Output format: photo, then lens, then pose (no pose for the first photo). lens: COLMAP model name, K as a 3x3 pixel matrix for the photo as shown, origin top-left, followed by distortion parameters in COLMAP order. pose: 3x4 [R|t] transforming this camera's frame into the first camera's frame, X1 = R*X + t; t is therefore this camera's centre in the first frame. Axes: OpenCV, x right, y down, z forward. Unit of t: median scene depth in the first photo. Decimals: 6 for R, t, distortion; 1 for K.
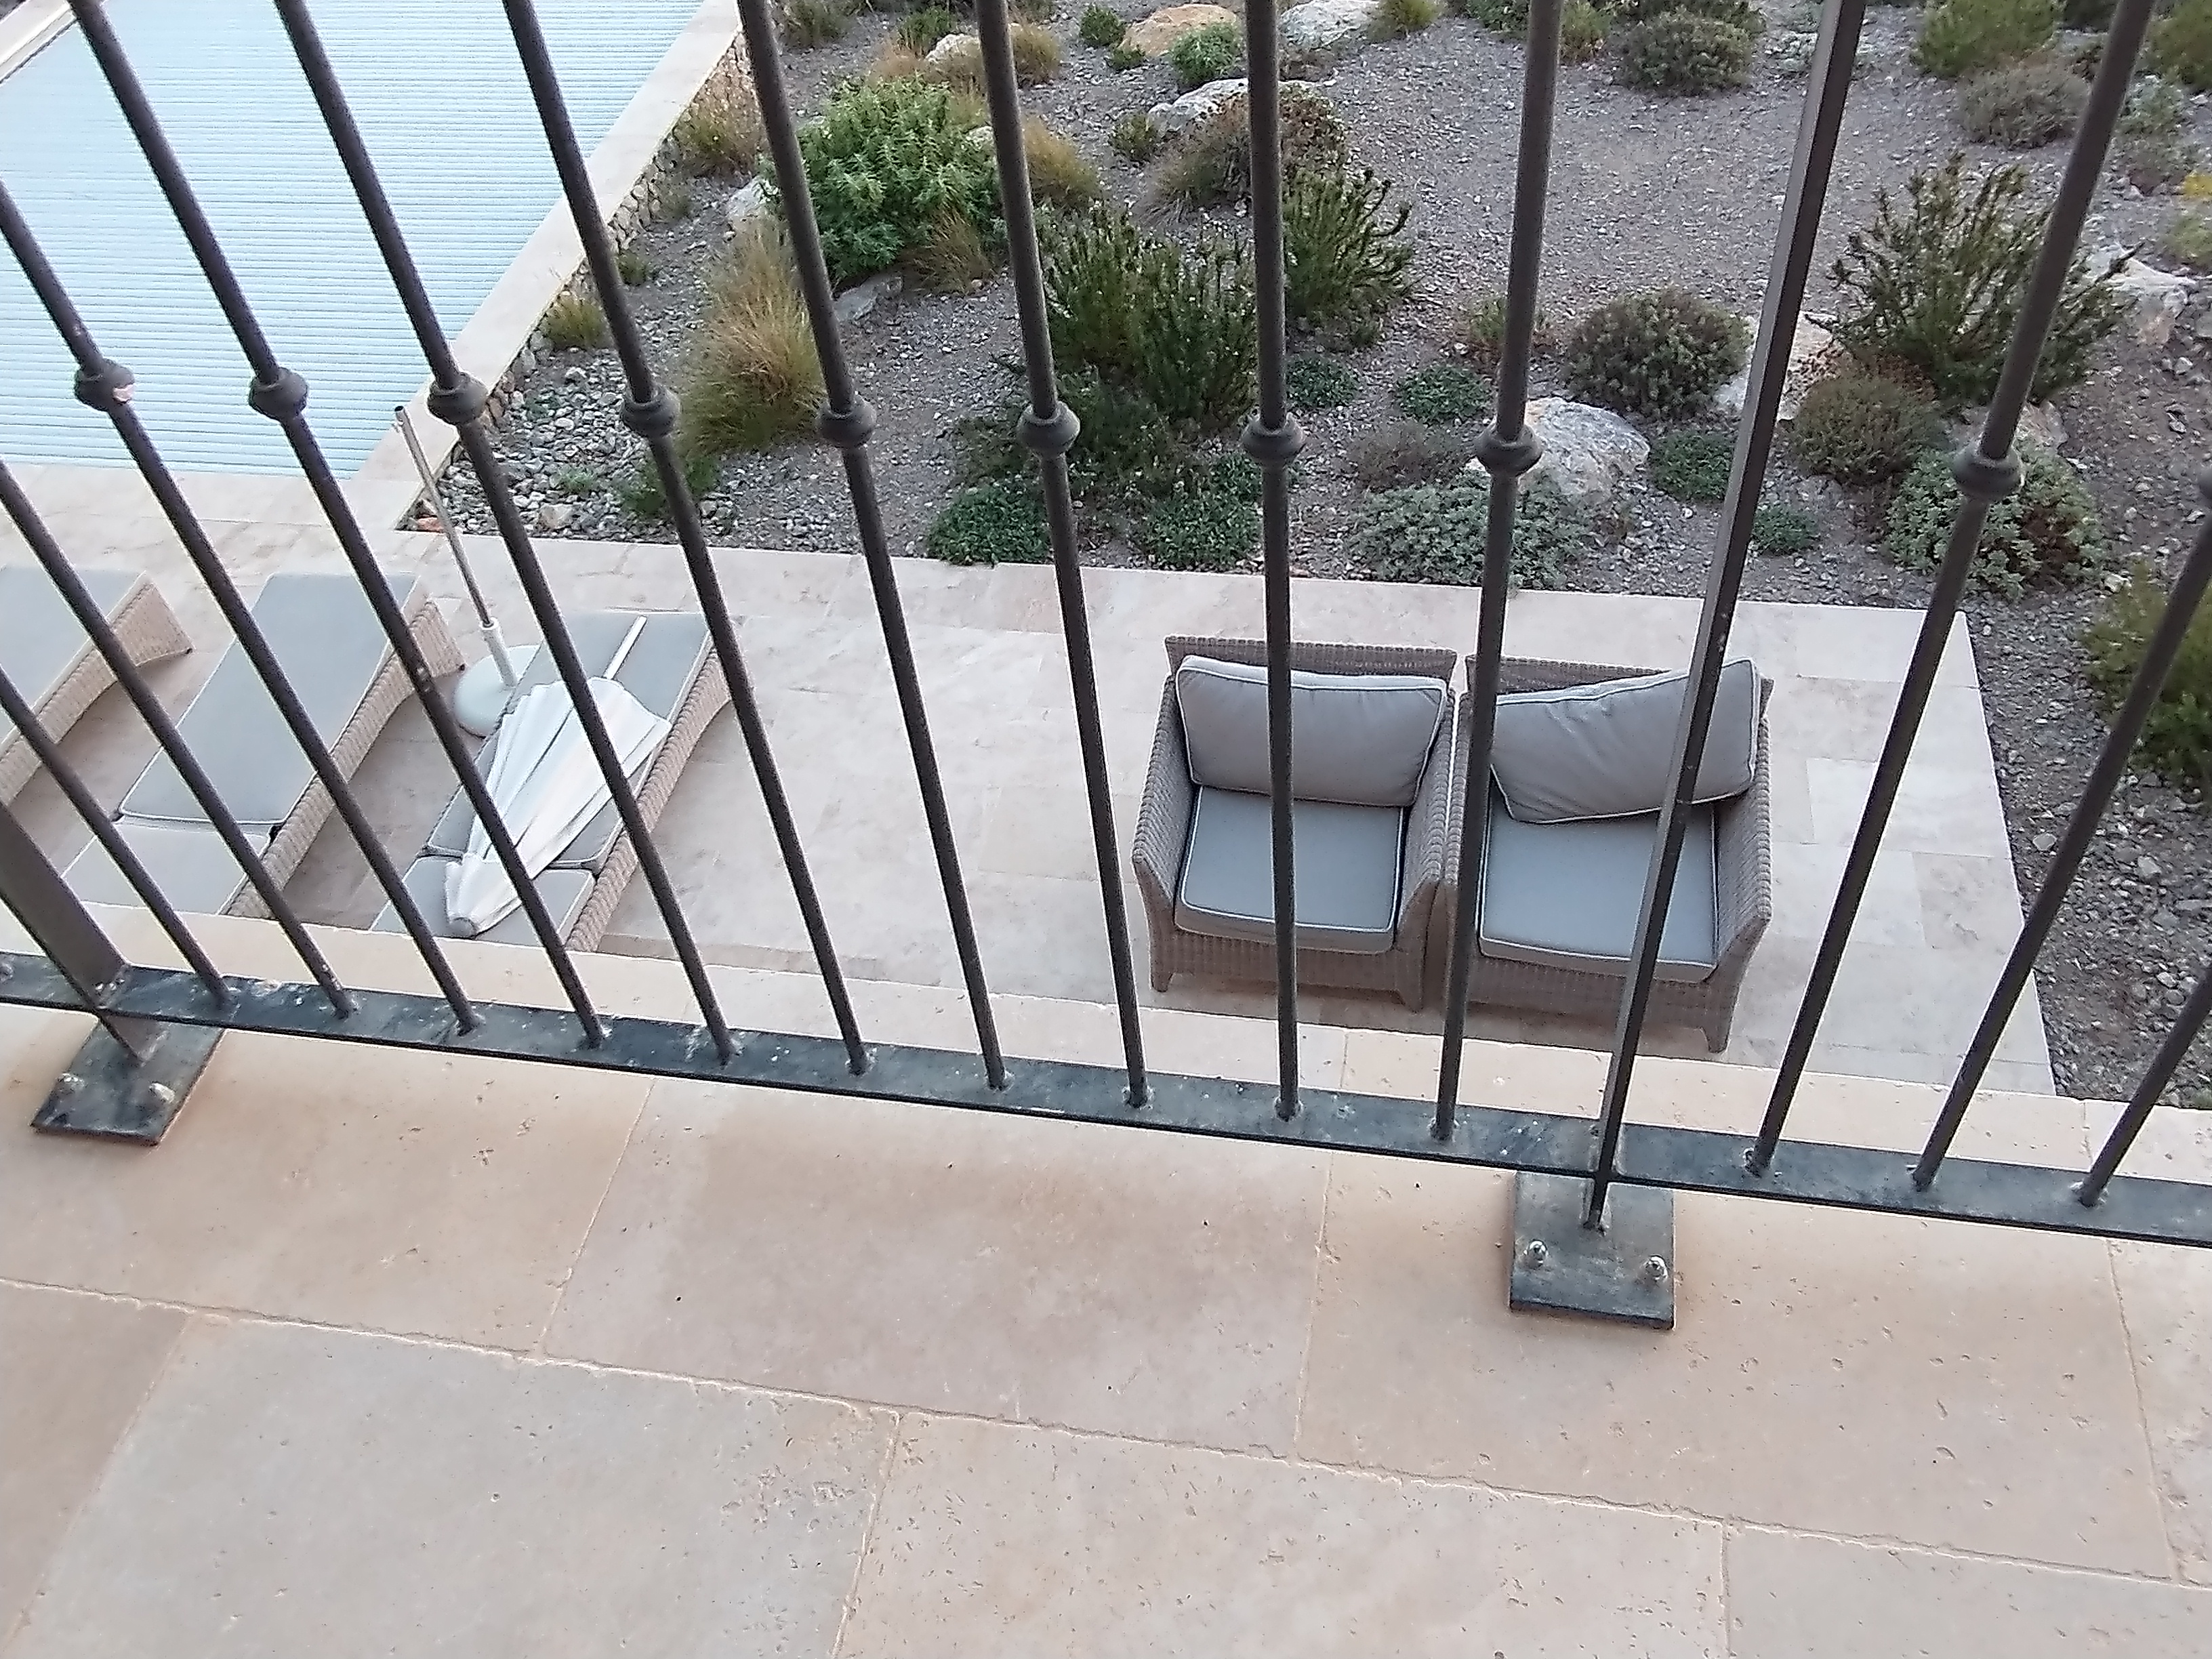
lens RADIAL K [[1834.9, 0, 1144.6], [0, 1834.9, 821.6], [0, 0, 1]] dist [-0.000518, -0.004091]
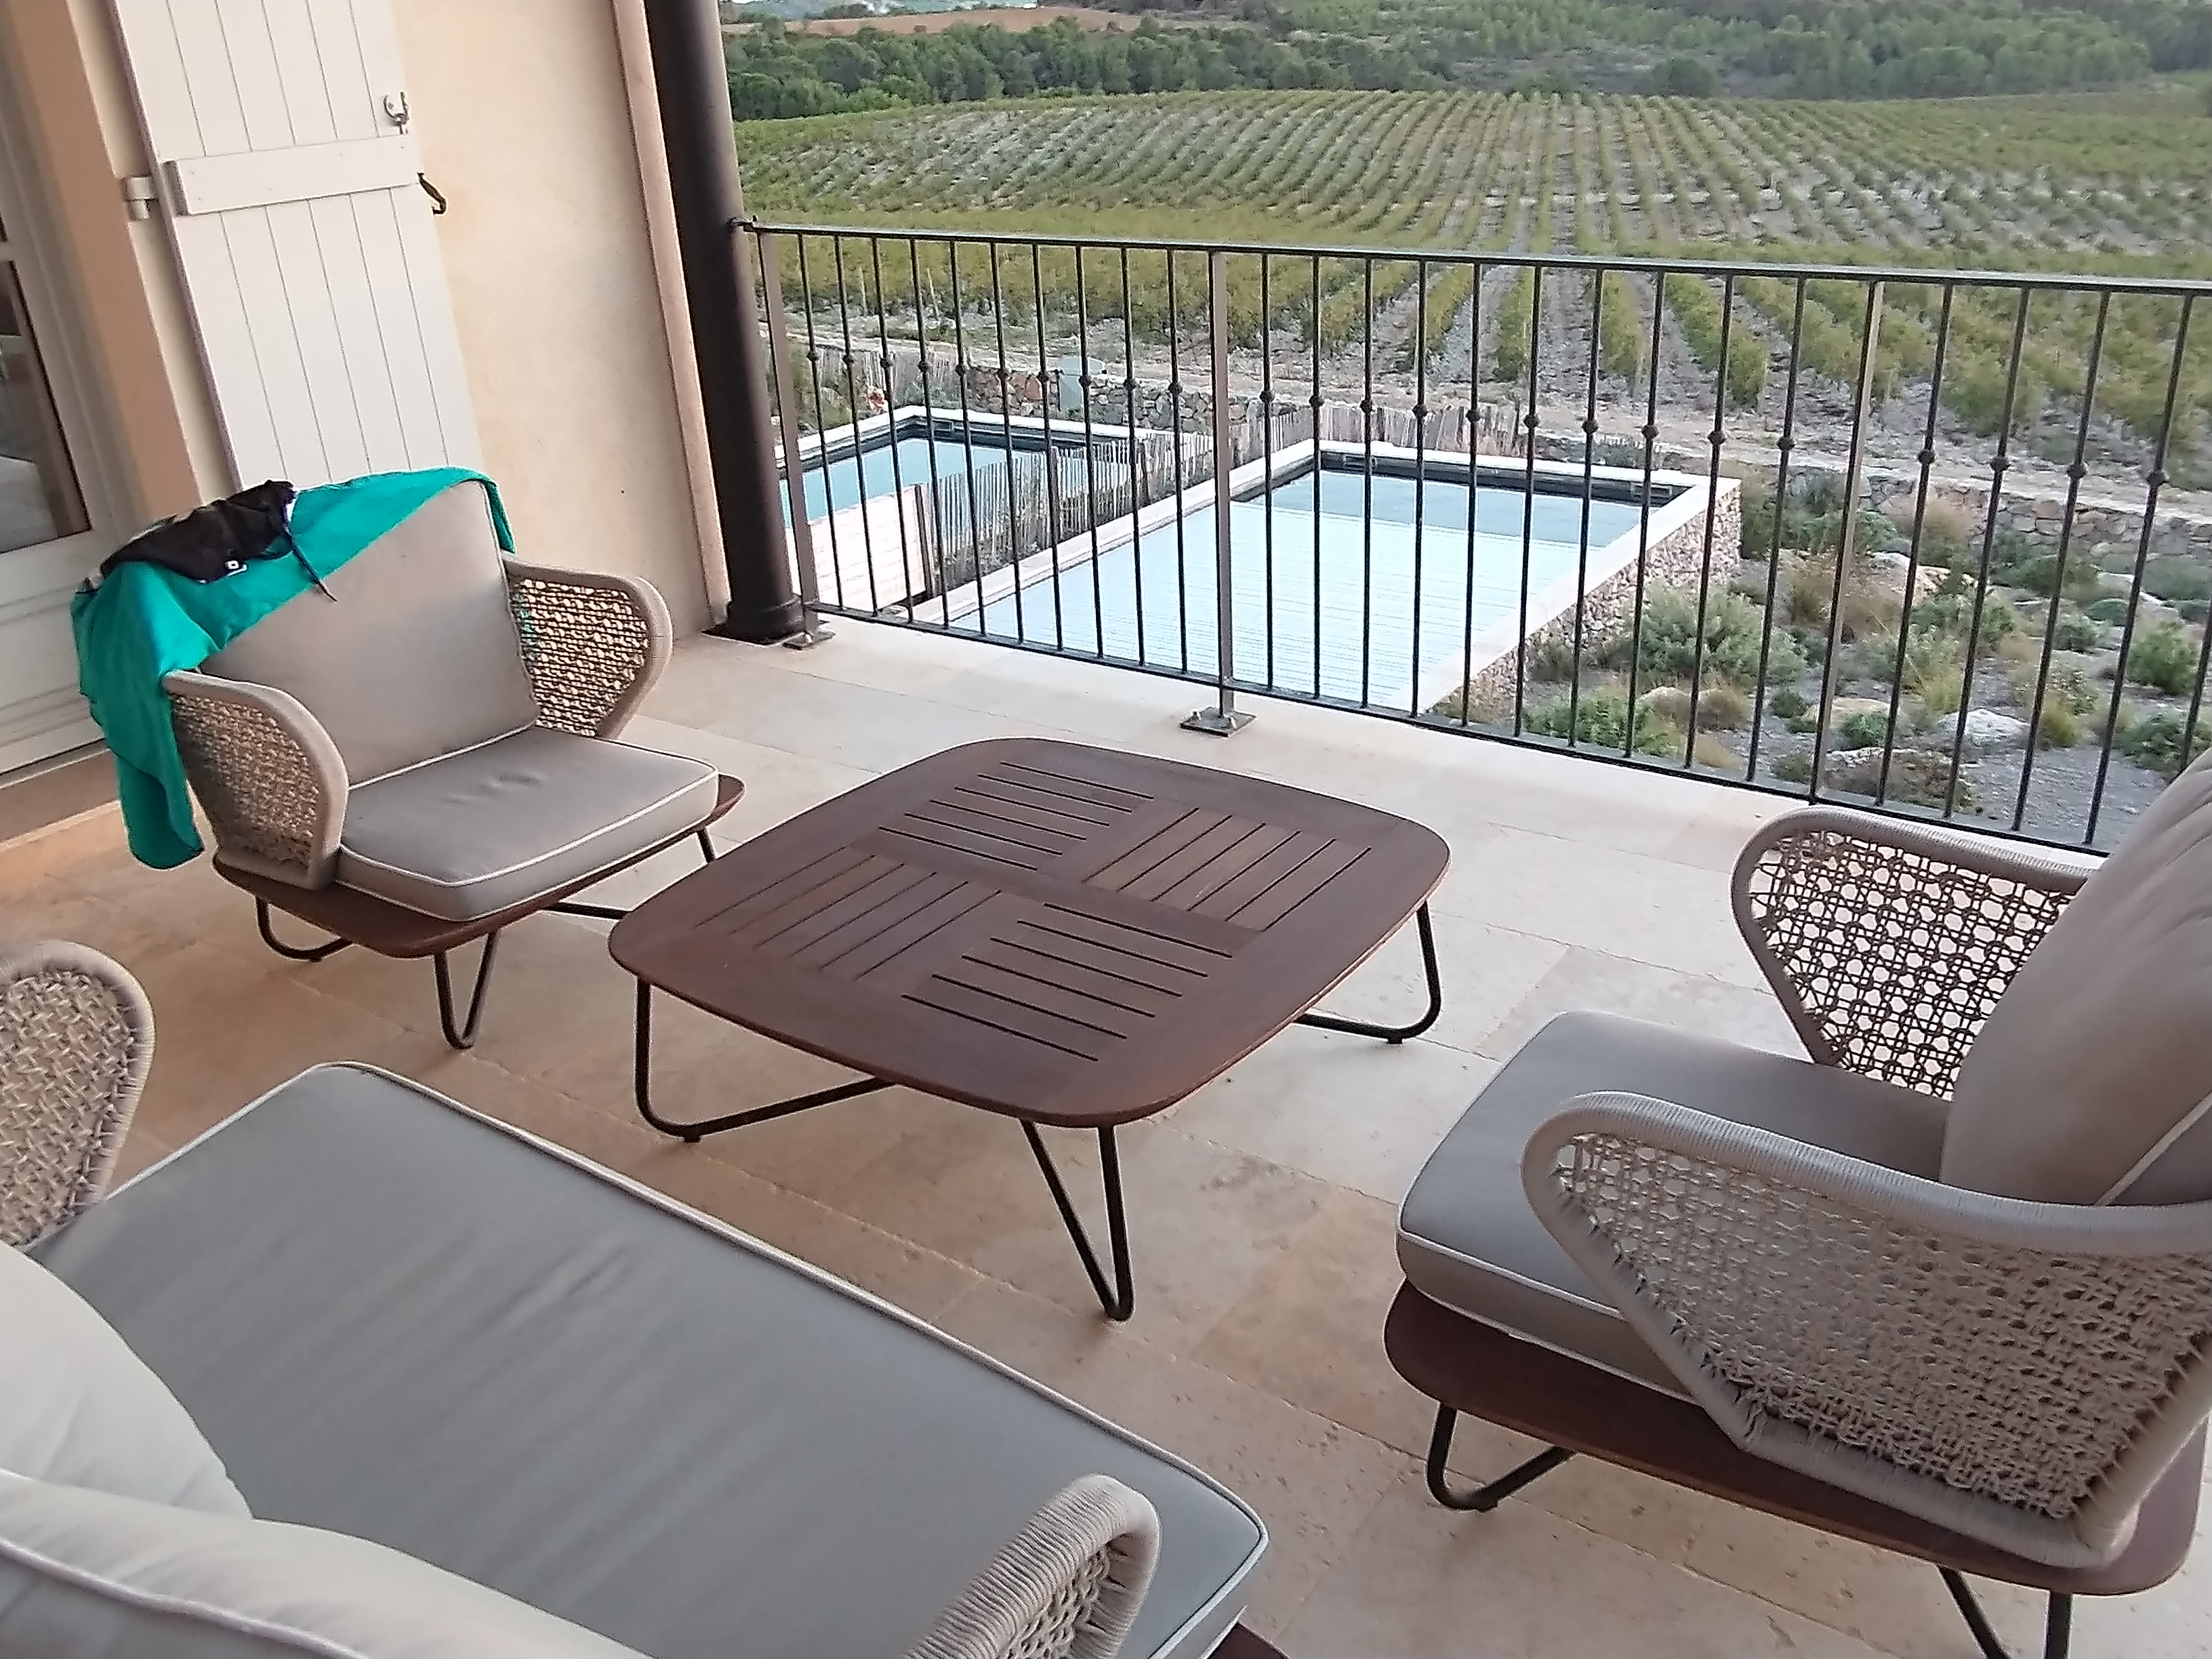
lens RADIAL K [[1834.9, 0, 1152.9], [0, 1834.9, 815.9], [0, 0, 1]] dist [-0.000518, -0.004091]
pose [[0.913597, 0.196002, -0.356263, 0.055861], [-0.314176, 0.896469, -0.312467, 0.216160], [0.258135, 0.397399, 0.880591, -0.236043]]
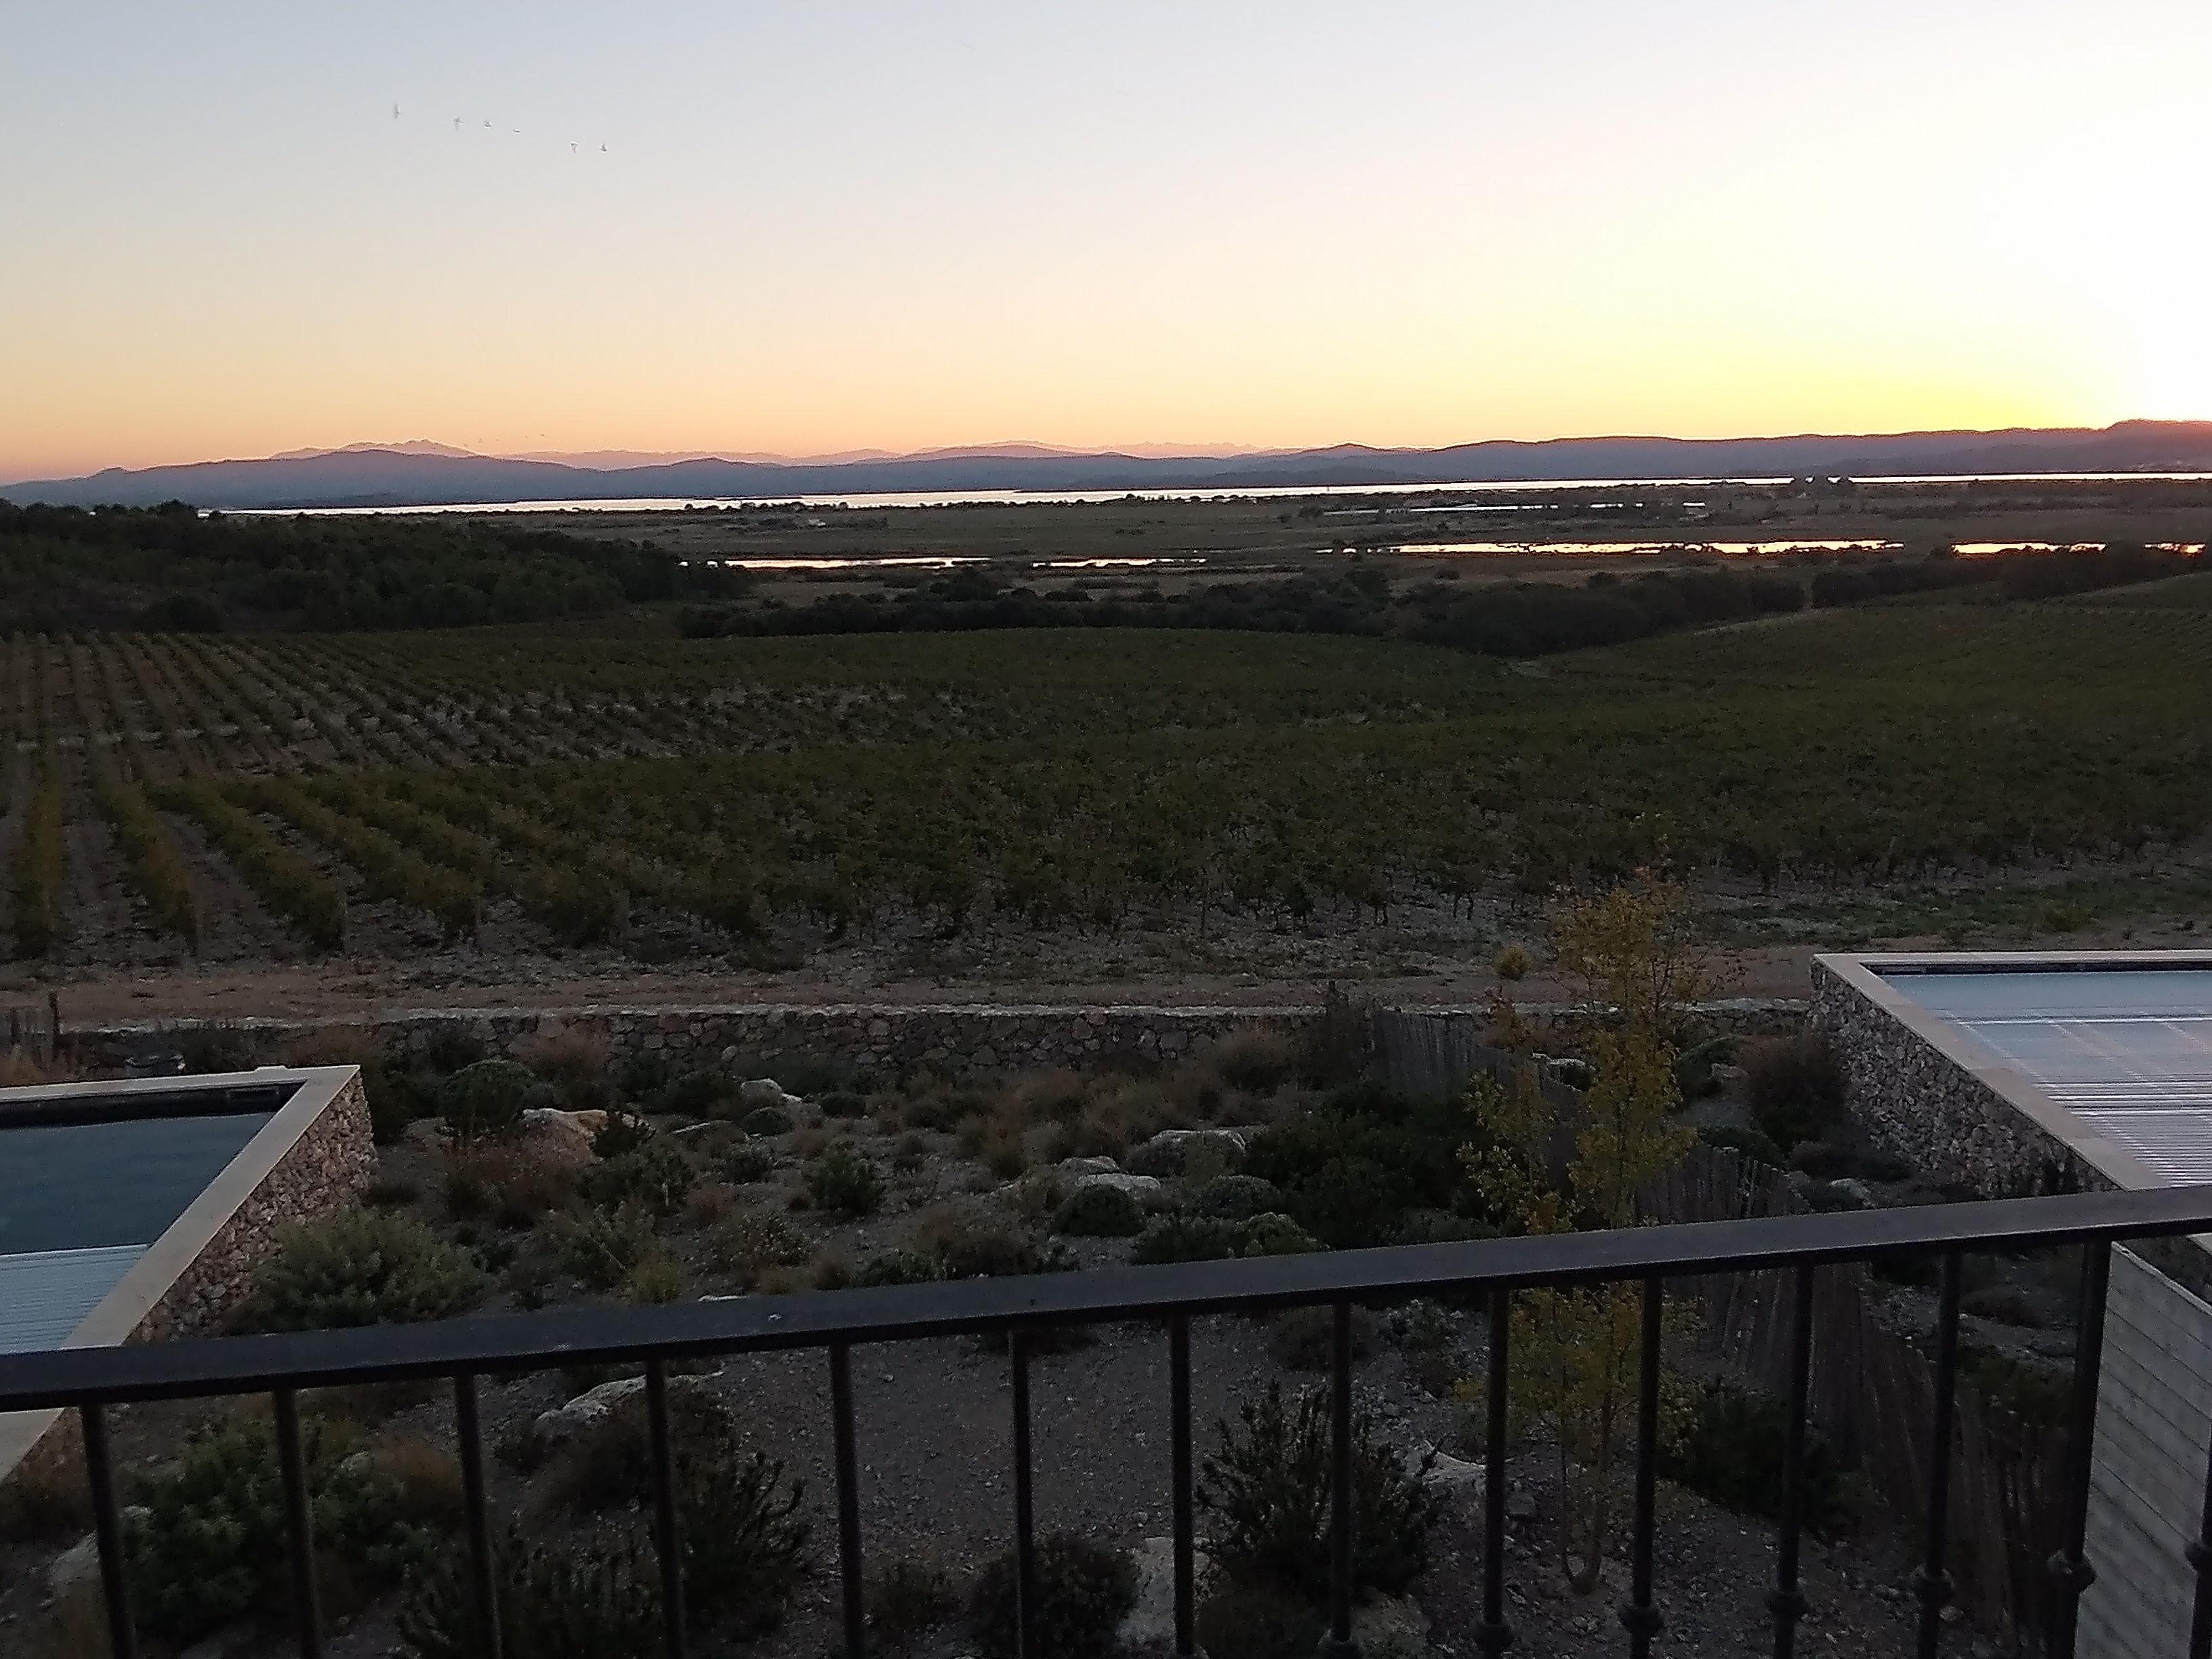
lens RADIAL K [[1834.9, 0, 1151.9], [0, 1834.9, 813.1], [0, 0, 1]] dist [-0.000518, -0.004091]
pose [[0.946153, -0.000950, 0.323719, -0.004458], [0.201285, 0.784909, -0.586005, 0.015338], [-0.253533, 0.619610, 0.742835, -0.057634]]
